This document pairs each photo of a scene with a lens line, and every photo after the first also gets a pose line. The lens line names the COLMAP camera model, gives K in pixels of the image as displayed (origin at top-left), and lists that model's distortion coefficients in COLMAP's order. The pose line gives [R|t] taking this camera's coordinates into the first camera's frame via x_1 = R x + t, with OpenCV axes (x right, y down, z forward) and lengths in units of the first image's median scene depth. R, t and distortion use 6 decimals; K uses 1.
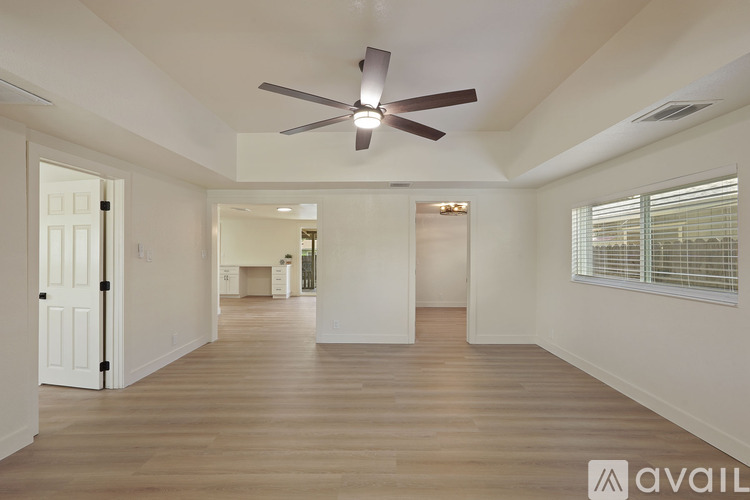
lens RADIAL K [[335.8, 0, 375.6], [0, 335.8, 250.8], [0, 0, 1]] dist [-0.002203, 0.001464]
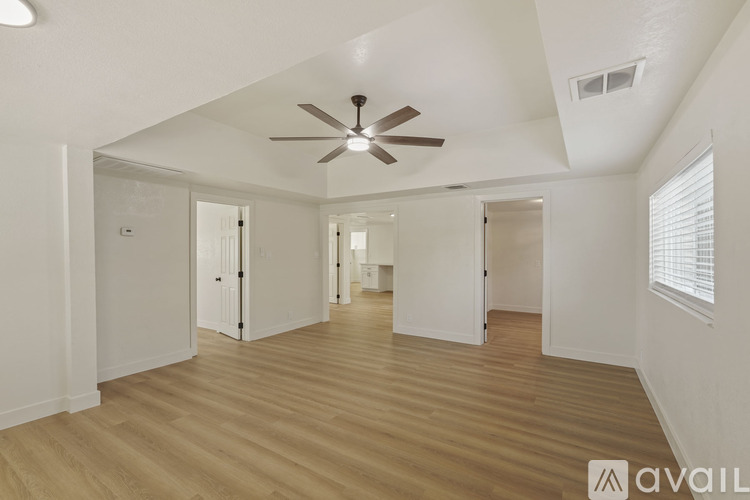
lens RADIAL K [[335.8, 0, 373.3], [0, 335.8, 251.8], [0, 0, 1]] dist [-0.002203, 0.001464]
pose [[0.847353, -0.002359, -0.531025, 0.547683], [0.002776, 0.999996, -0.000012, 0.000545], [0.531023, -0.001464, 0.847356, -0.003083]]
